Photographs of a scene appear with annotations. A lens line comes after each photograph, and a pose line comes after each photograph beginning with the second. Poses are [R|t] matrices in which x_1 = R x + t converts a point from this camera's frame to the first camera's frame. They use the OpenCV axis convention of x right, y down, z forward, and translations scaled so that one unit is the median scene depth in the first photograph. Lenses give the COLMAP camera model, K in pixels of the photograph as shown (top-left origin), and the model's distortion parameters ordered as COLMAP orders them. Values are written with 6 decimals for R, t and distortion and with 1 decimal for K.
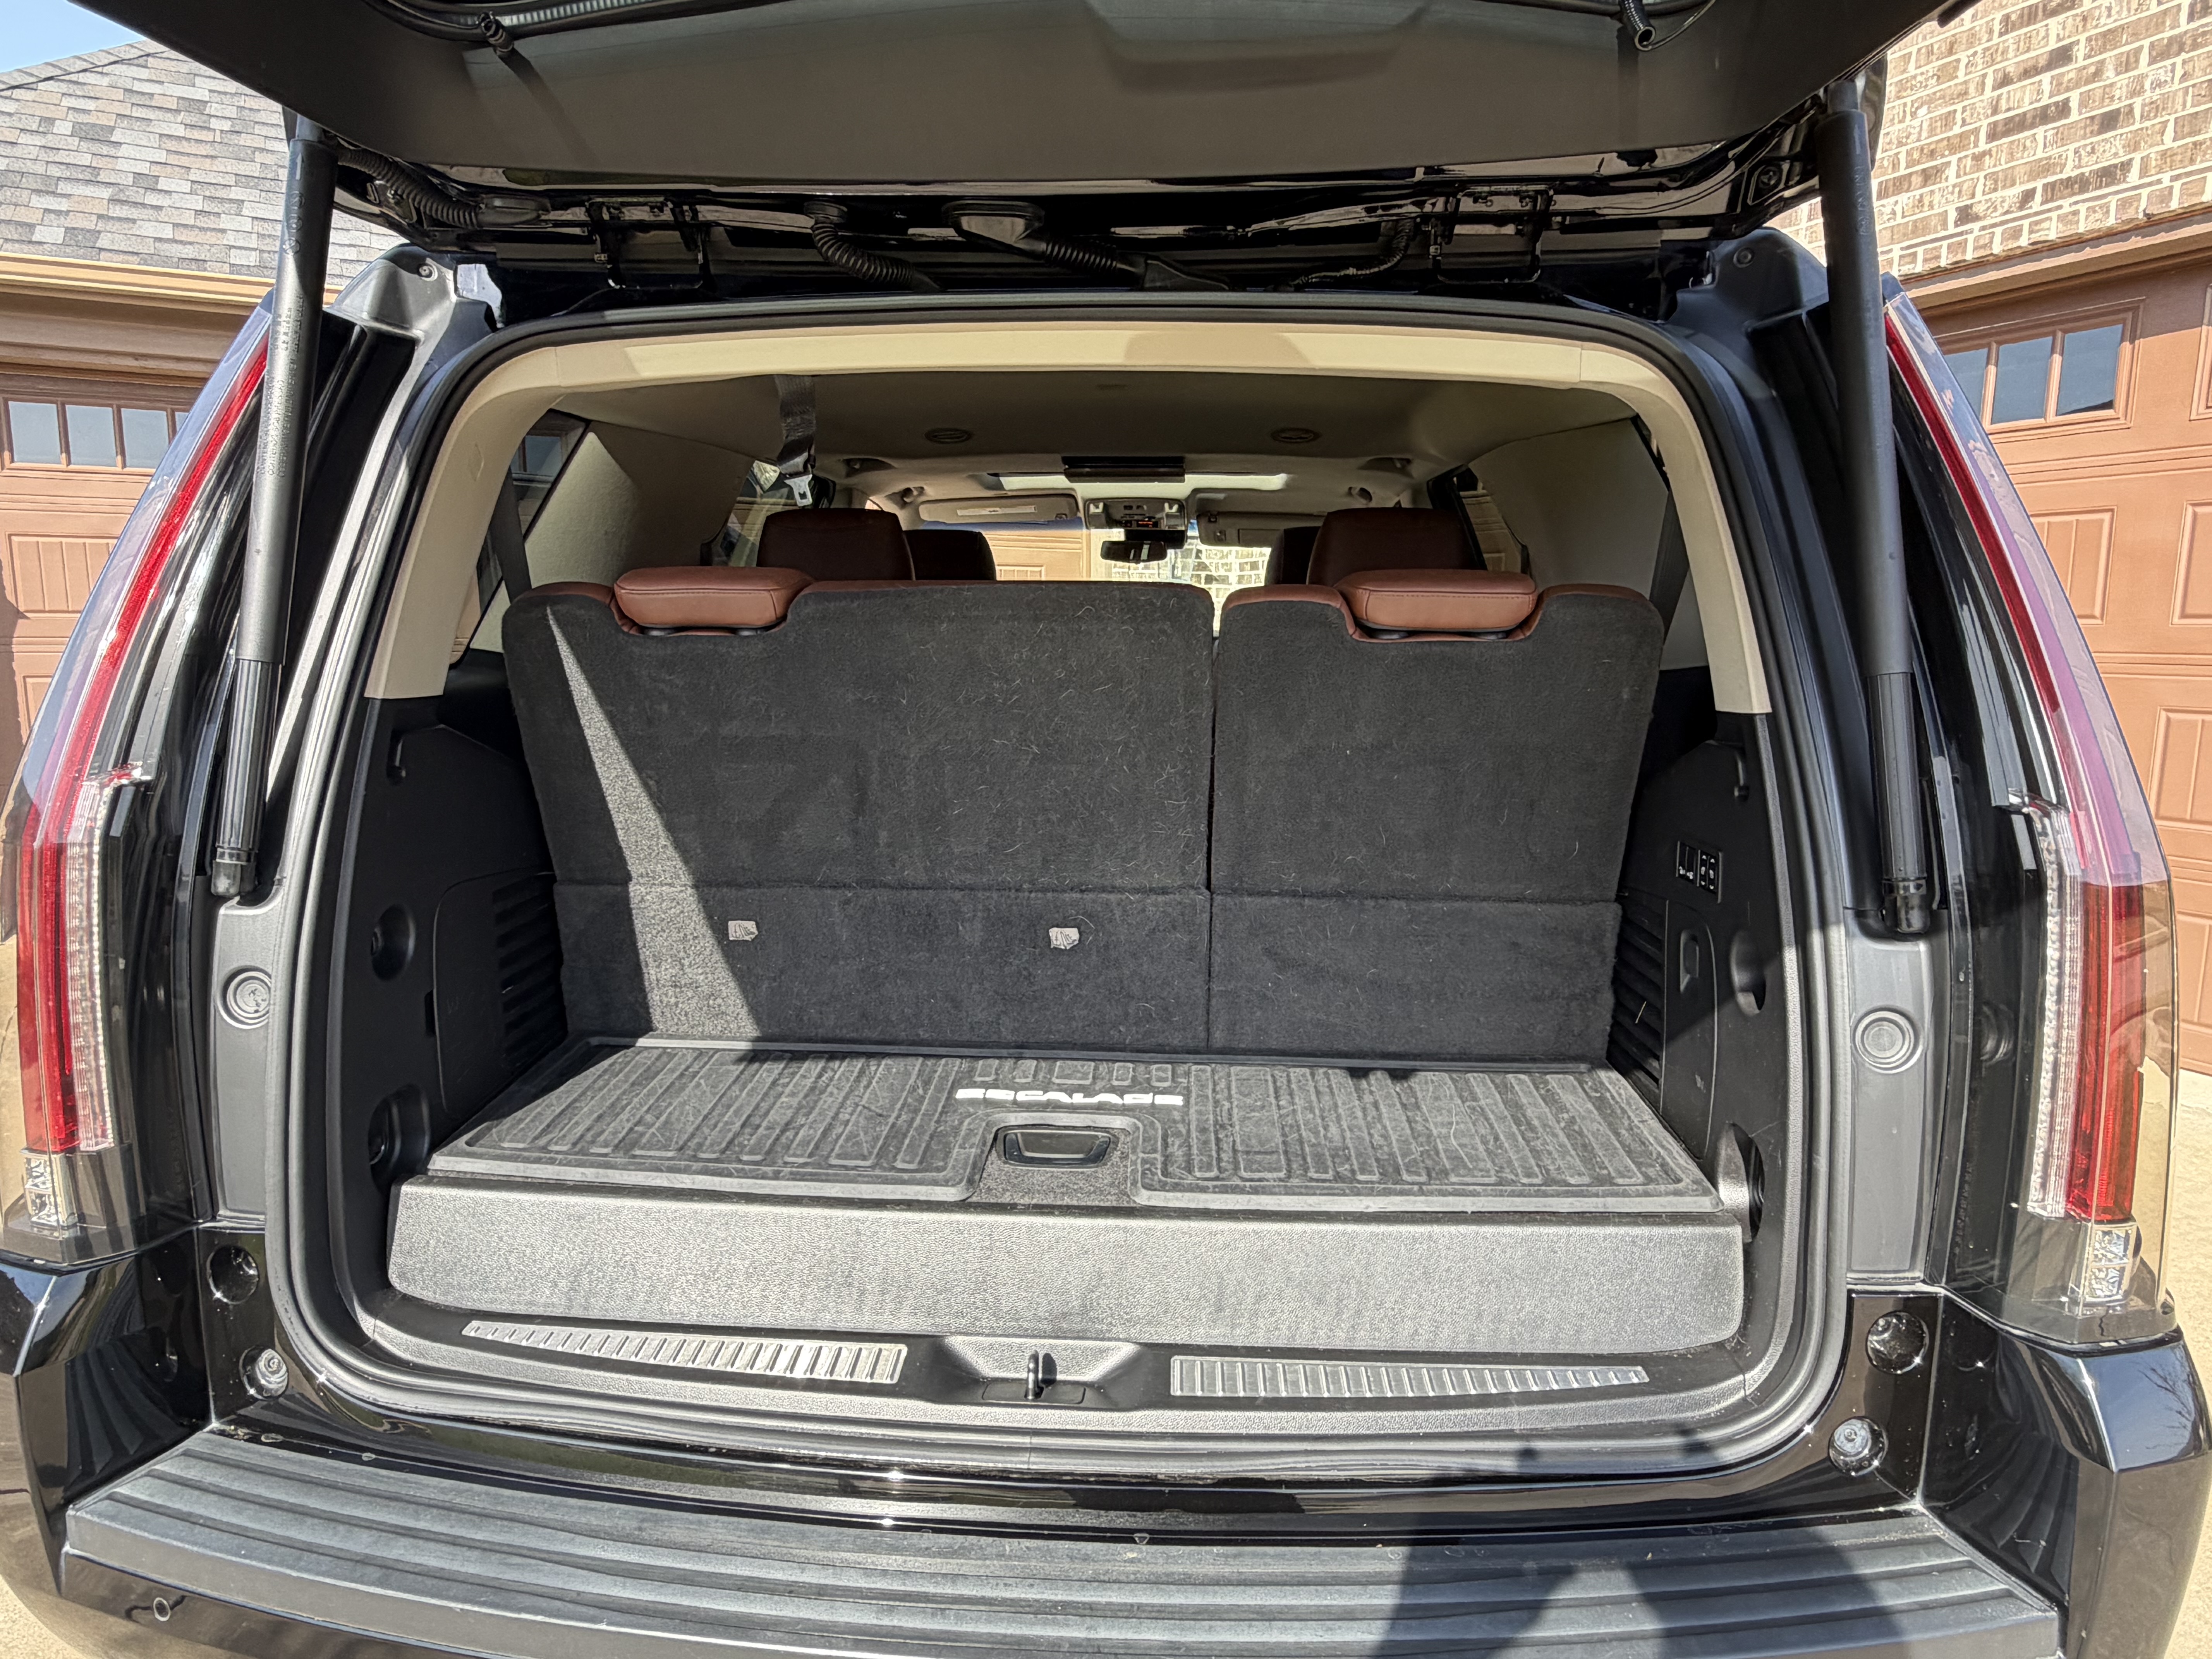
lens RADIAL K [[1324.9, 0, 1106.0], [0, 1324.9, 829.5], [0, 0, 1]] dist [-0.000480, 0.001407]
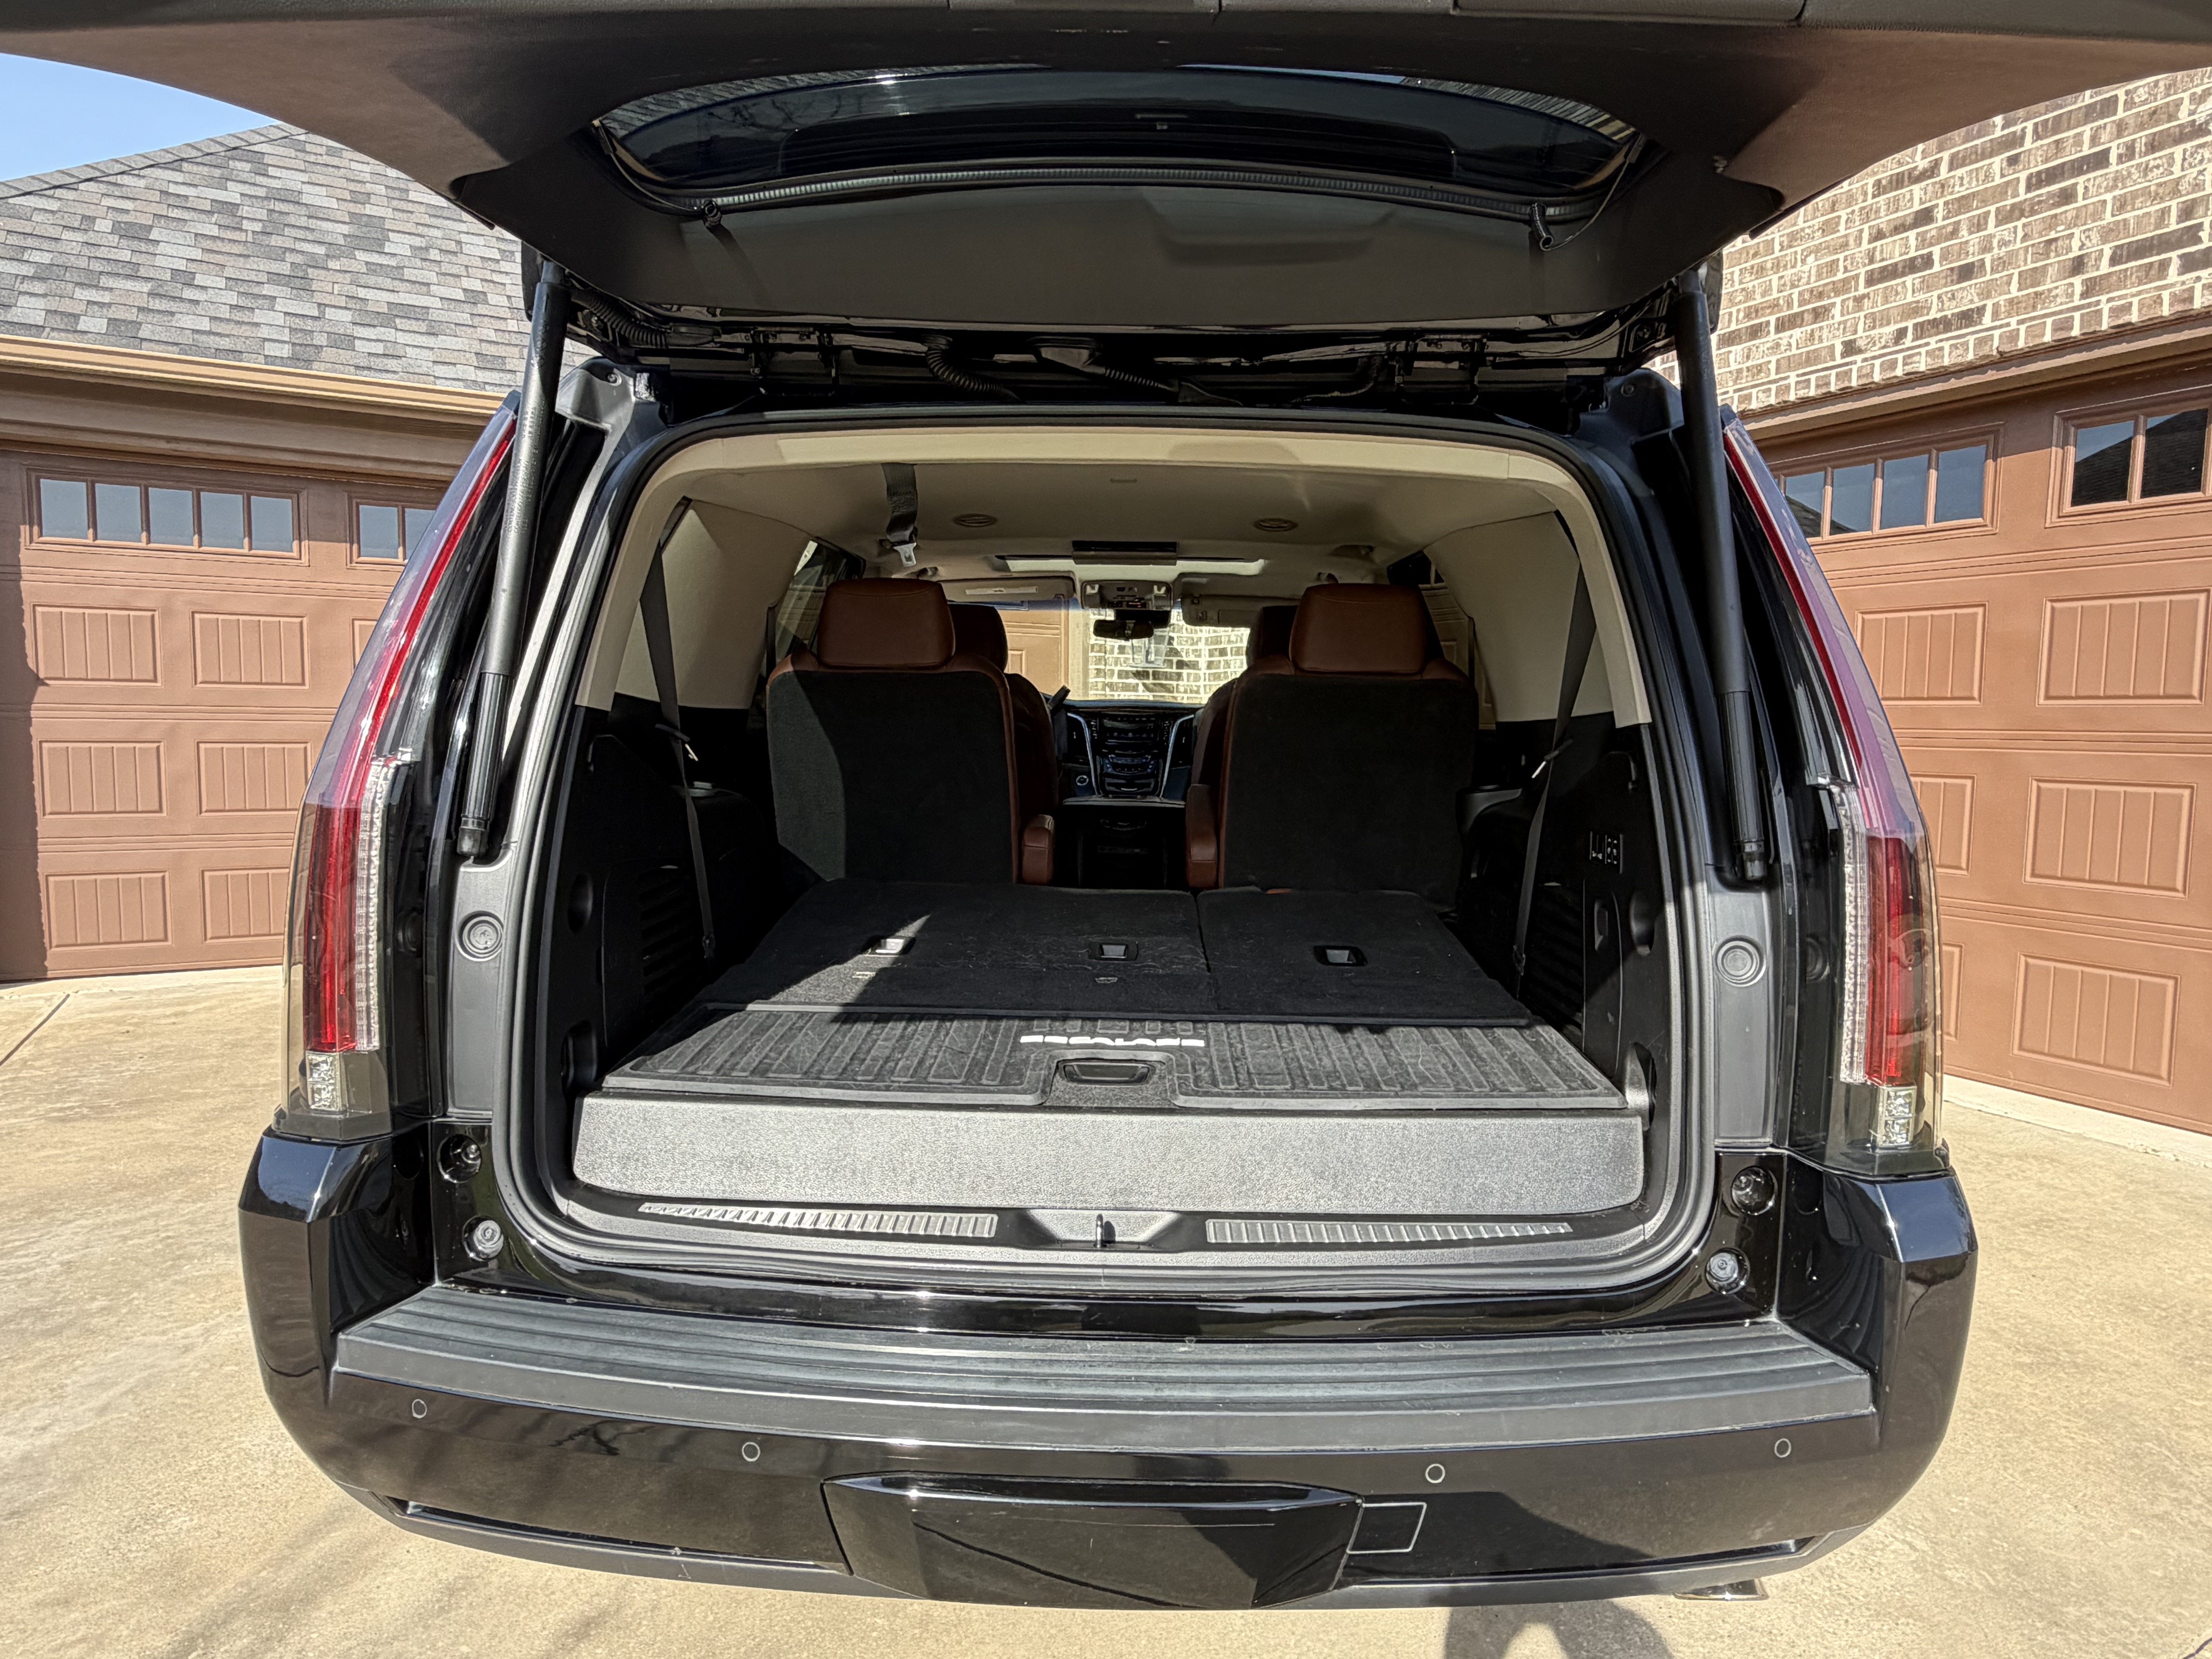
lens RADIAL K [[1322.9, 0, 1128.1], [0, 1322.9, 837.7], [0, 0, 1]] dist [0.002281, 0.001408]
pose [[0.998873, 0.004650, 0.047224, -0.080643], [-0.001645, 0.997982, -0.063473, 0.101395], [-0.047424, 0.063323, 0.996866, -0.270168]]
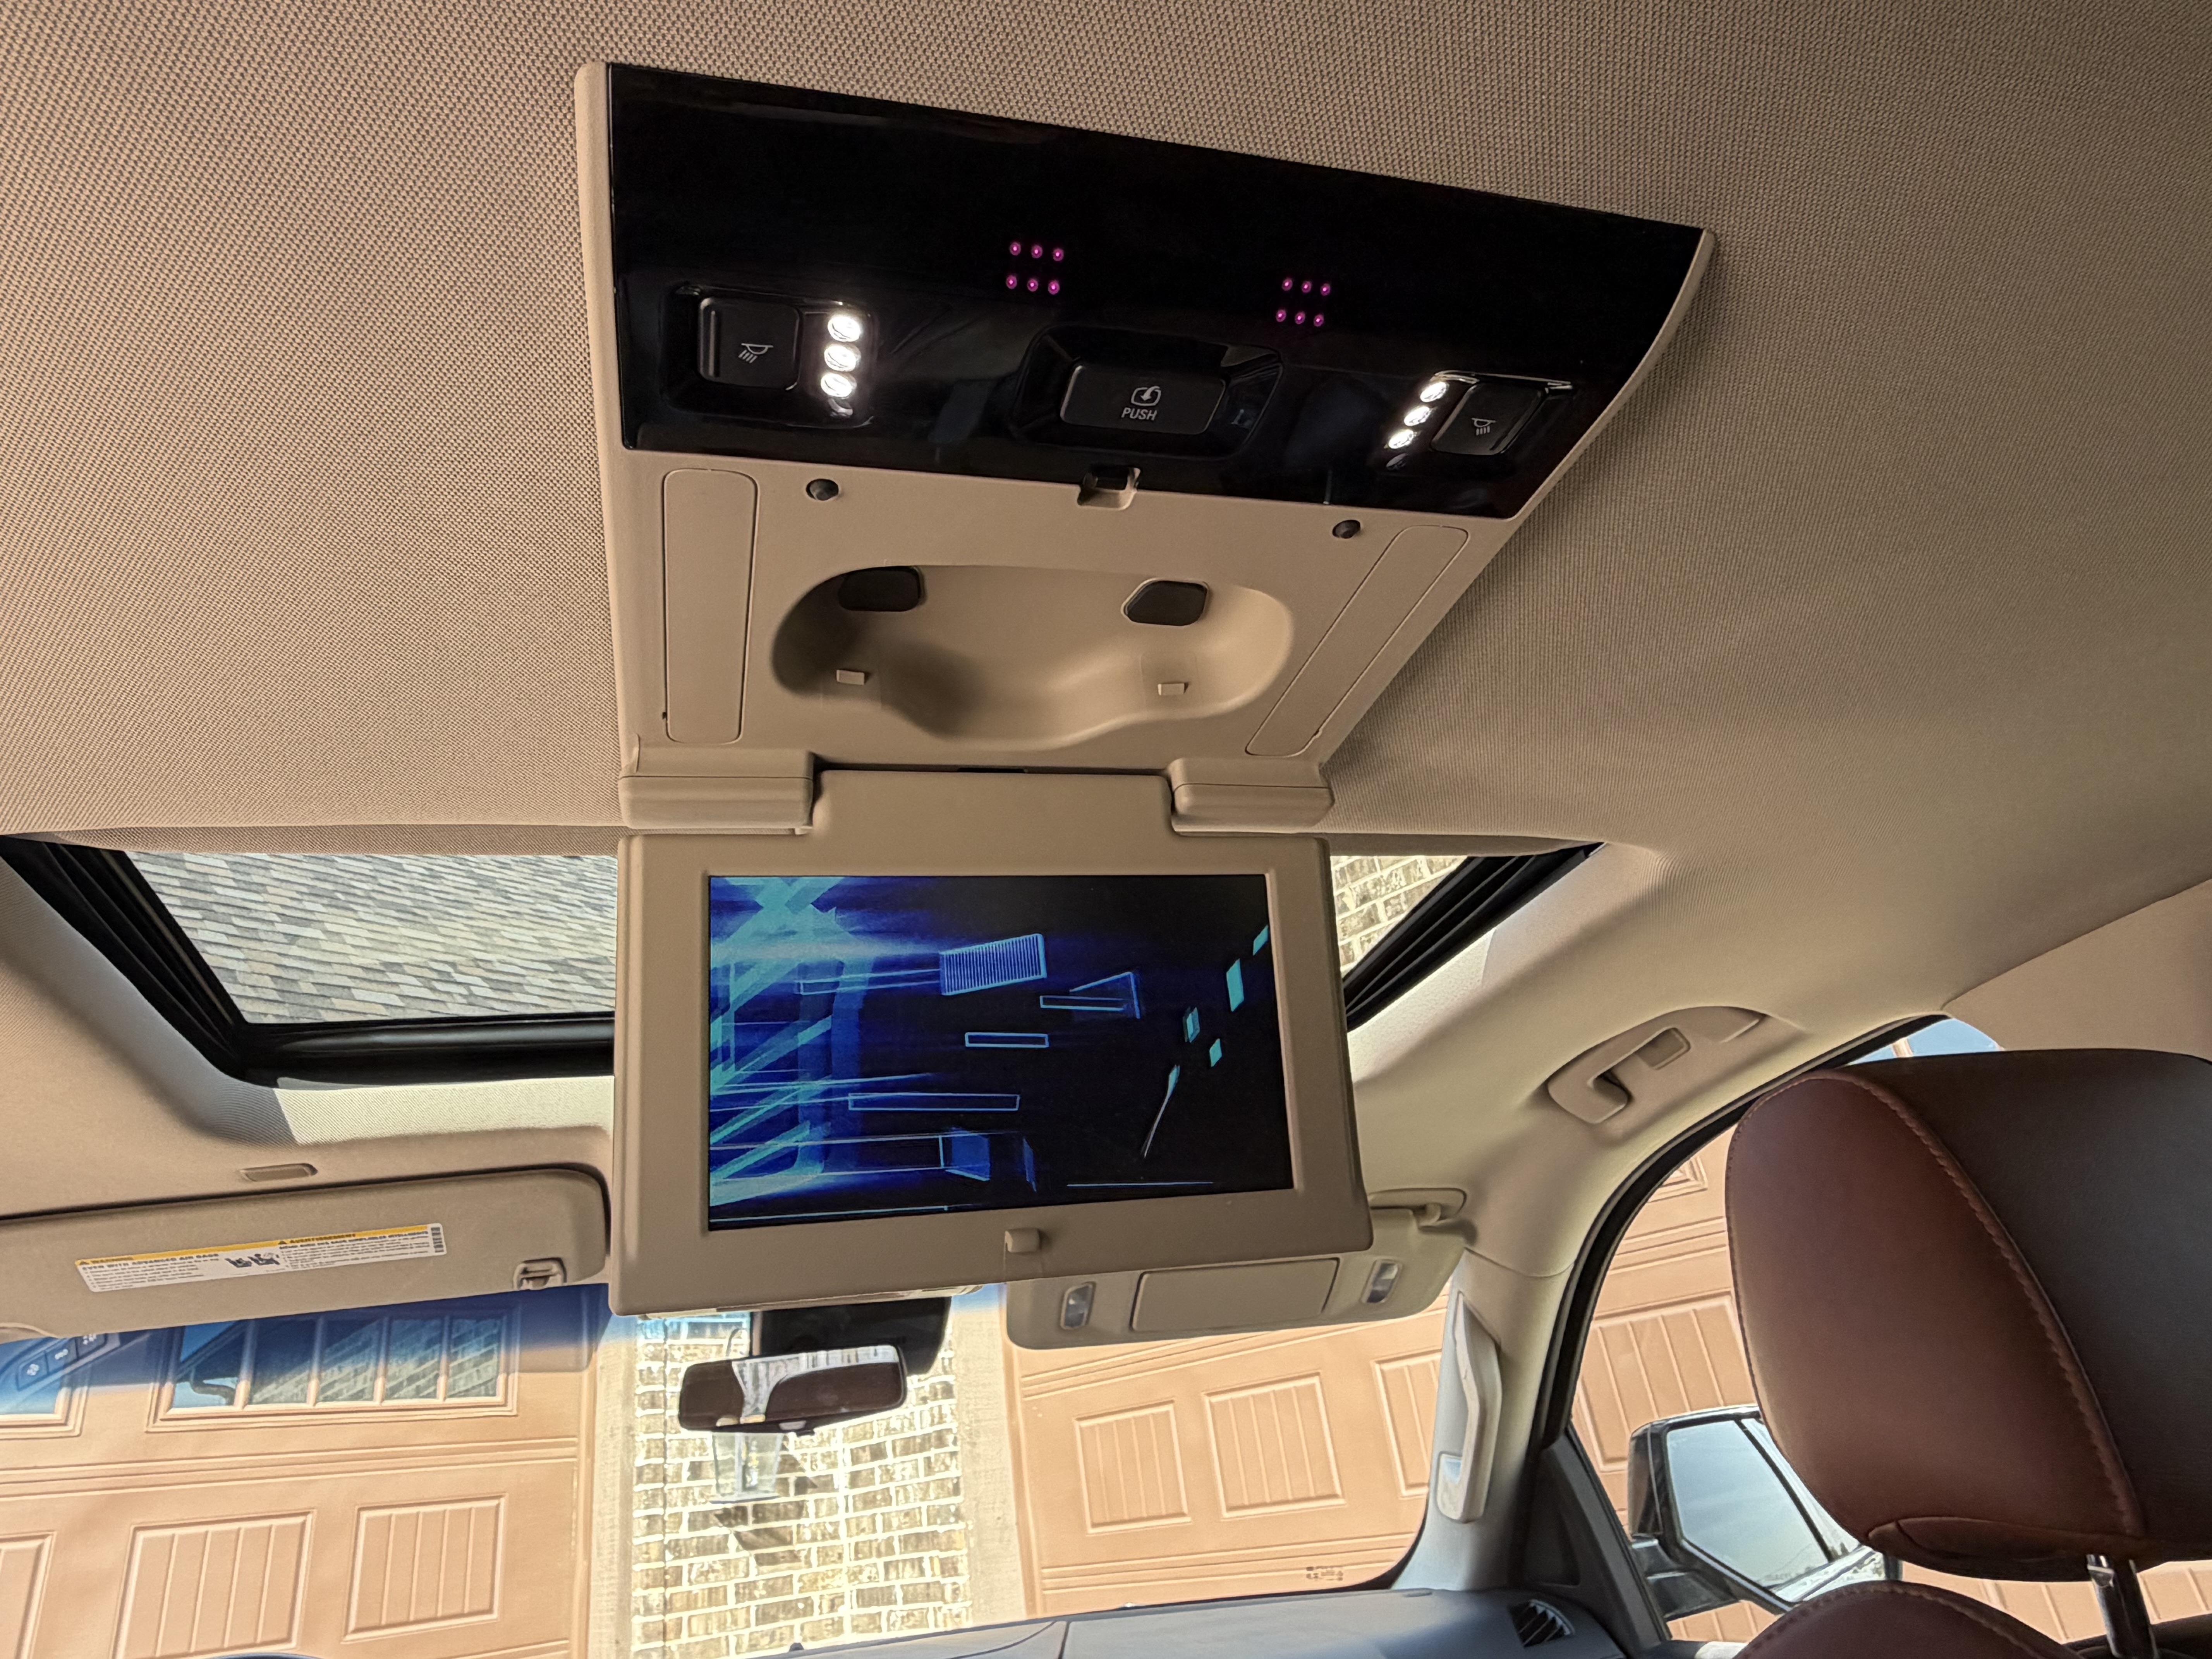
lens RADIAL K [[1323.5, 0, 1055.1], [0, 1323.5, 829.5], [0, 0, 1]] dist [-0.002634, -0.001202]
pose [[0.949055, 0.029636, 0.313714, -0.060652], [0.164913, 0.801627, -0.574628, -0.383073], [-0.268511, 0.597089, 0.755901, 2.032732]]
